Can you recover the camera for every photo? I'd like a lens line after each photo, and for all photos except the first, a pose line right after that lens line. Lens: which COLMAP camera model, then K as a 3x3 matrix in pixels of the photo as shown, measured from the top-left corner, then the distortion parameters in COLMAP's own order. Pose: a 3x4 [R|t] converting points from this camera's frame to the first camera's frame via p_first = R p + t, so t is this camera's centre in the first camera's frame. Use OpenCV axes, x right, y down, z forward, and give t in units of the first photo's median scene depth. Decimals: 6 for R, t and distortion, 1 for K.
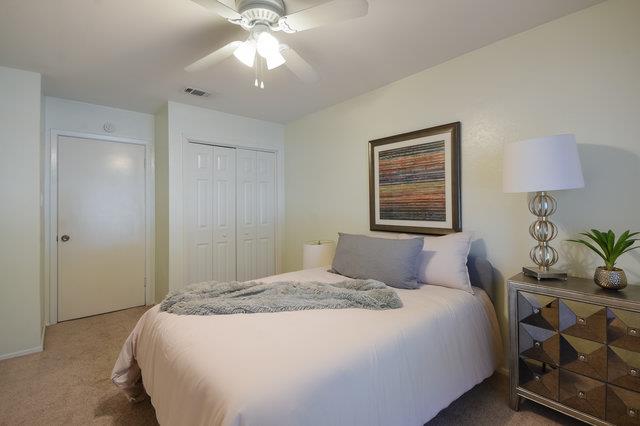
lens RADIAL K [[286.3, 0, 317.3], [0, 286.3, 207.3], [0, 0, 1]] dist [0.001443, -0.000962]
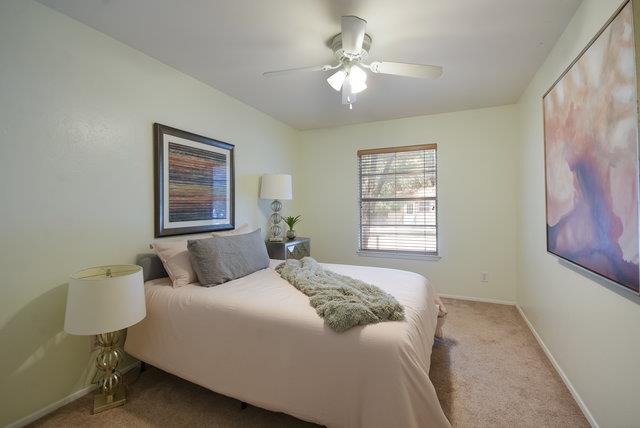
lens RADIAL K [[284.0, 0, 317.9], [0, 284.0, 211.2], [0, 0, 1]] dist [0.002132, -0.000402]
pose [[-0.407346, -0.005731, 0.913256, -0.753125], [0.015988, 0.999782, 0.013405, 0.004861], [-0.913134, 0.020062, -0.407166, 0.980693]]
